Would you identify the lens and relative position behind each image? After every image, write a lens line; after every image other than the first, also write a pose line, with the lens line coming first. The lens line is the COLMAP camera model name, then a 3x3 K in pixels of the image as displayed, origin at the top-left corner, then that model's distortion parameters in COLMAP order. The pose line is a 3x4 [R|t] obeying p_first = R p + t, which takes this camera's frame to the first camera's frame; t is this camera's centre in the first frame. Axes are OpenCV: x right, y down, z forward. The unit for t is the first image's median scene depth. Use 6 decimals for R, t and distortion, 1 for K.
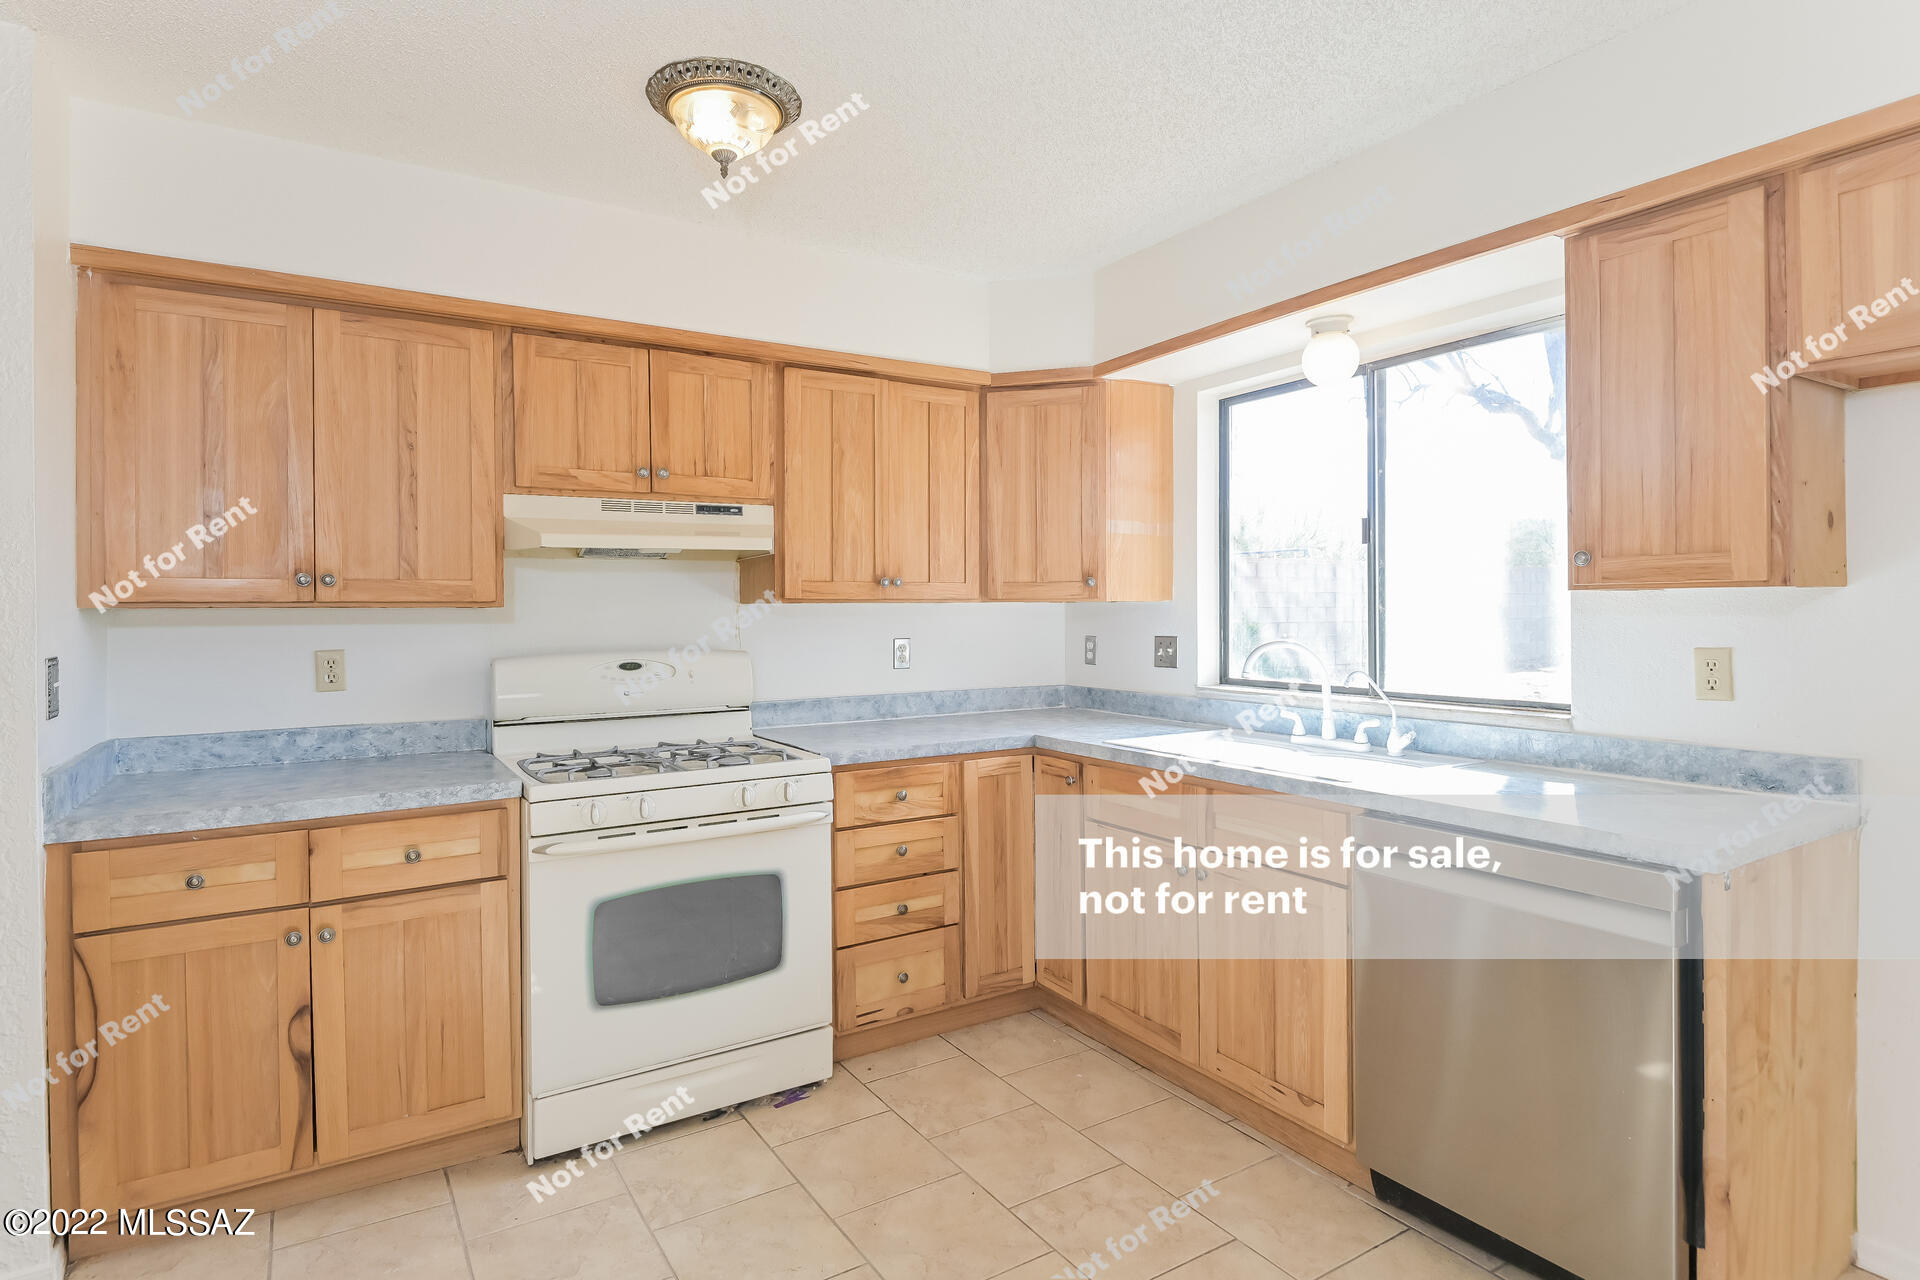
lens RADIAL K [[992.5, 0, 948.8], [0, 992.5, 612.6], [0, 0, 1]] dist [0.003098, -0.011438]
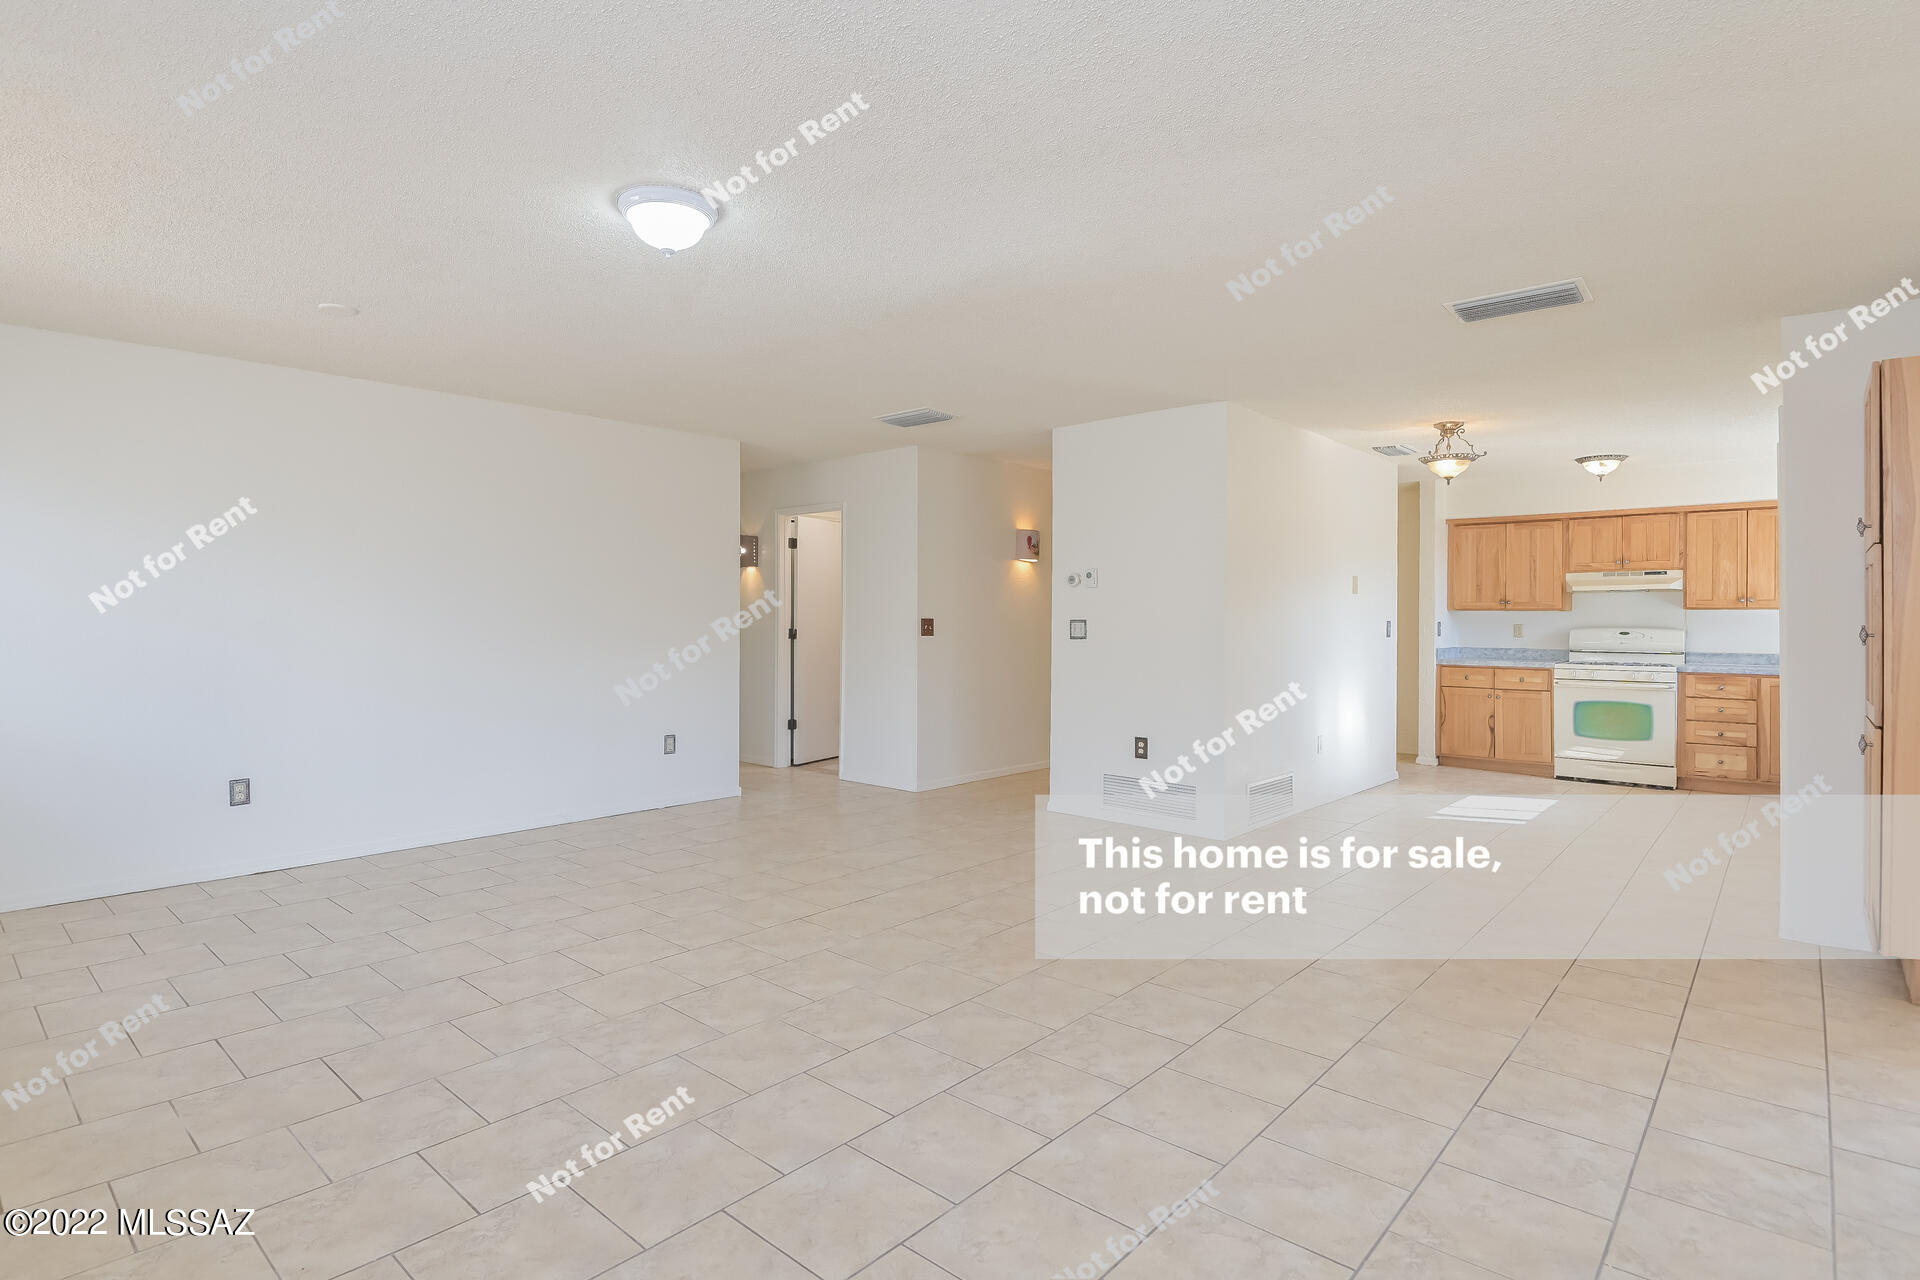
lens RADIAL K [[977.5, 0, 900.9], [0, 977.5, 612.9], [0, 0, 1]] dist [-0.015901, -0.008249]
pose [[0.252181, 0.003596, -0.967673, 1.801604], [-0.012343, 0.999924, 0.000499, 0.023869], [0.967601, 0.011818, 0.252206, -1.619417]]
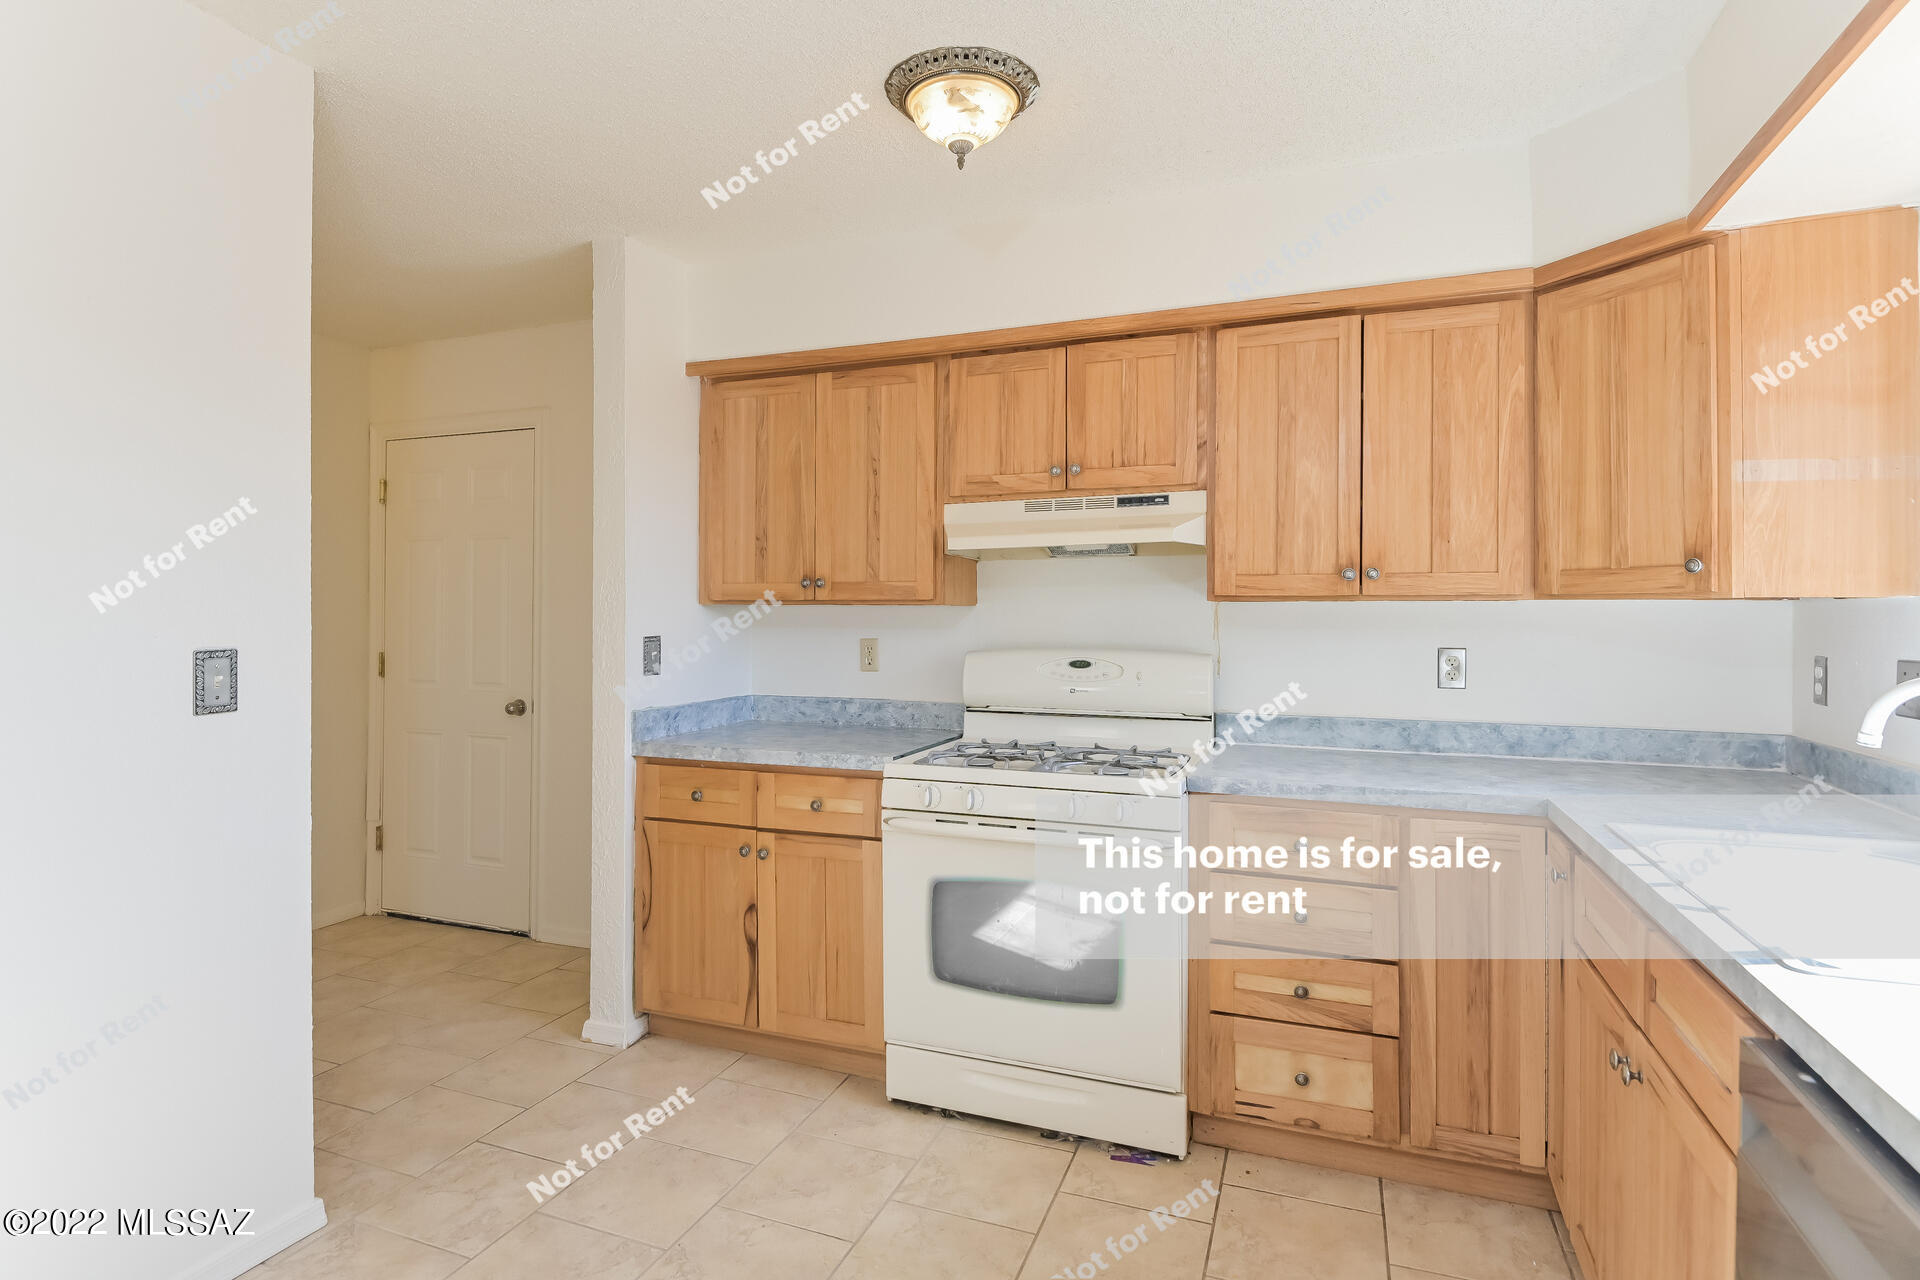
lens RADIAL K [[992.5, 0, 921.0], [0, 992.5, 606.4], [0, 0, 1]] dist [0.003098, -0.011438]
pose [[0.585001, 0.003369, -0.811026, 0.425661], [-0.007930, 0.999967, -0.001566, -0.001593], [0.810994, 0.007348, 0.585009, 0.304476]]
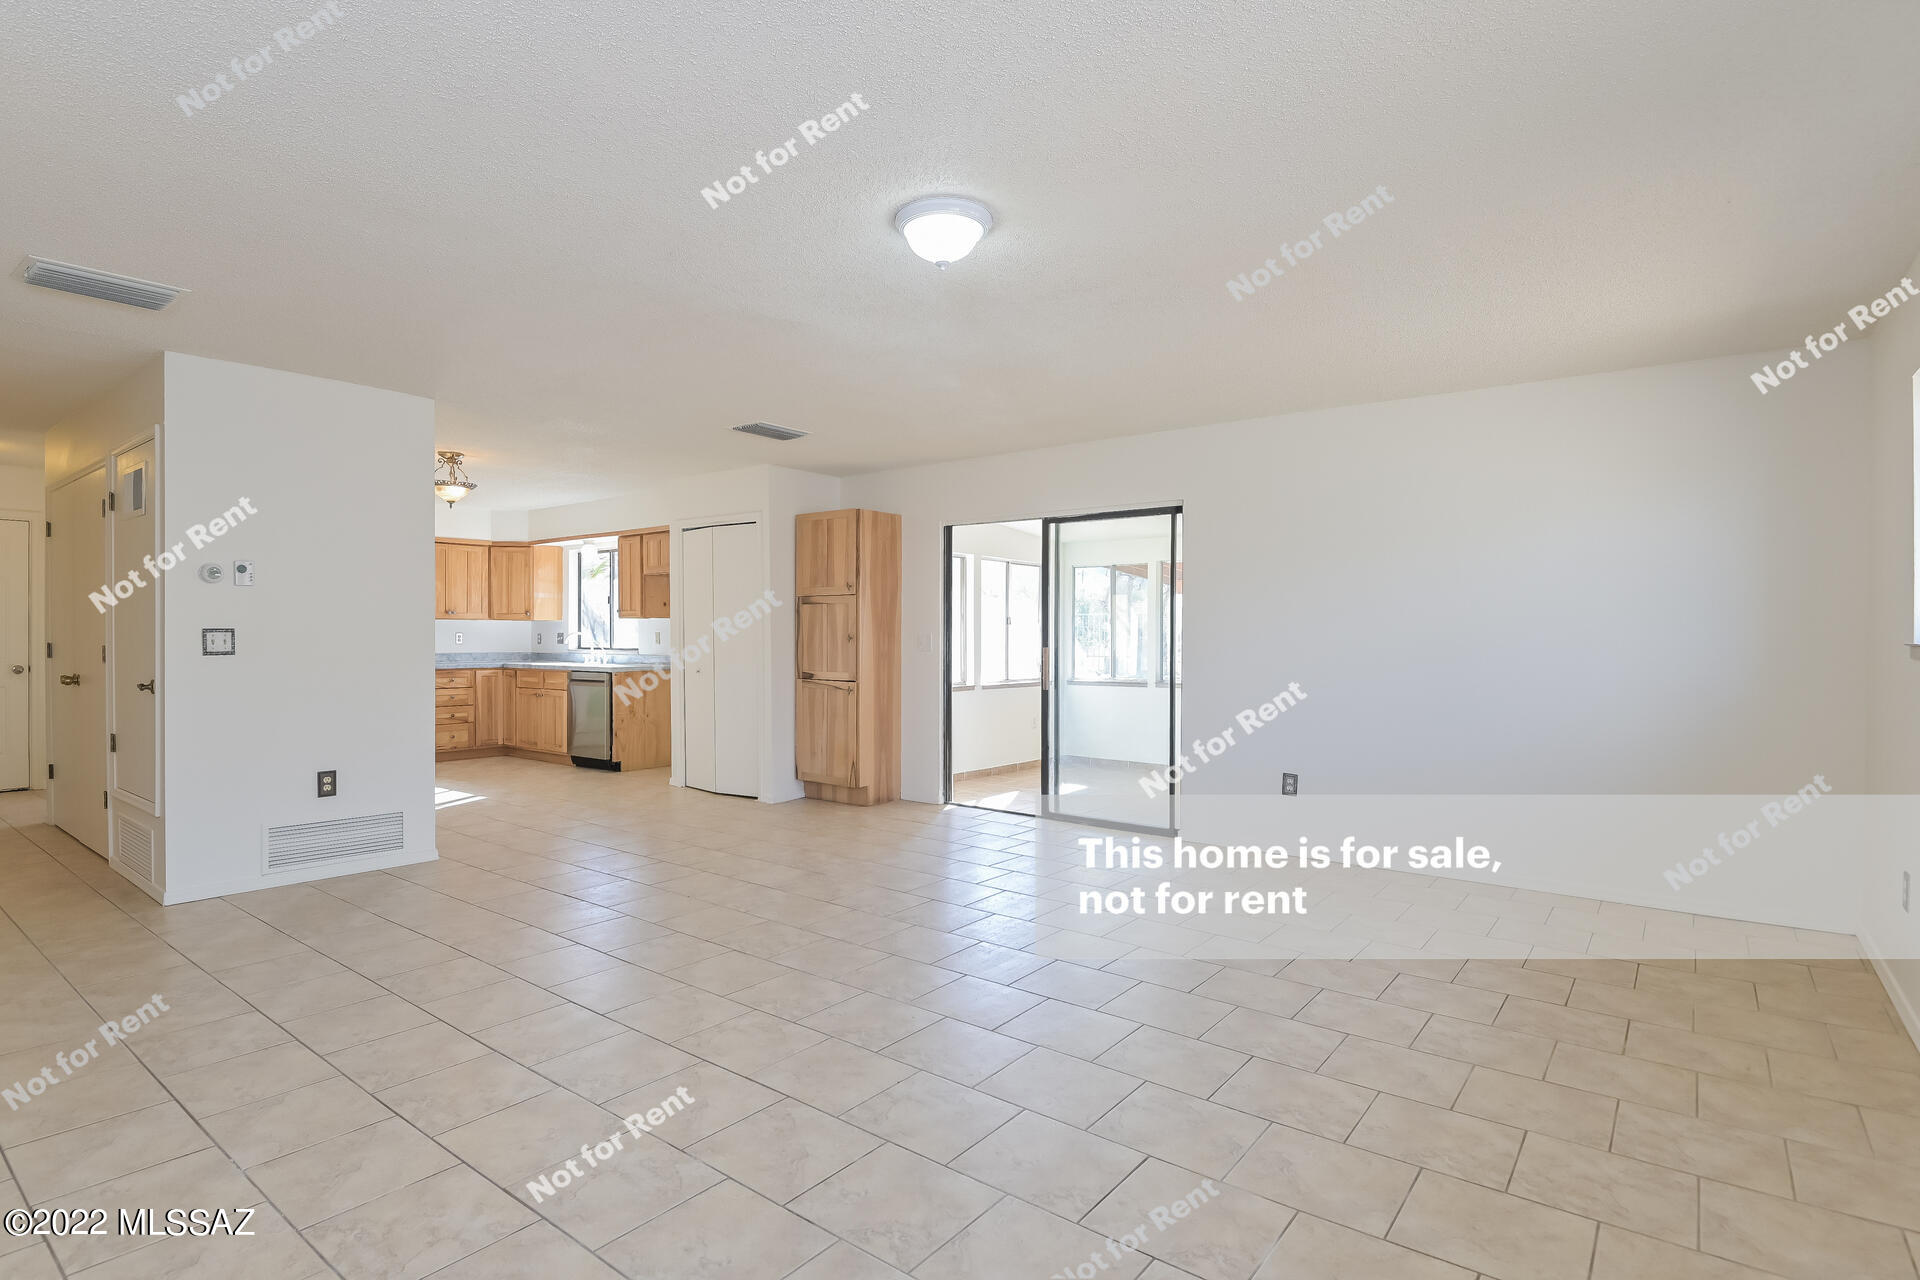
lens RADIAL K [[977.5, 0, 957.0], [0, 977.5, 646.9], [0, 0, 1]] dist [-0.015901, -0.008249]
pose [[0.936287, 0.008297, 0.351138, 0.382969], [-0.011487, 0.999910, 0.007003, 0.039665], [-0.351048, -0.010590, 0.936298, -2.575579]]
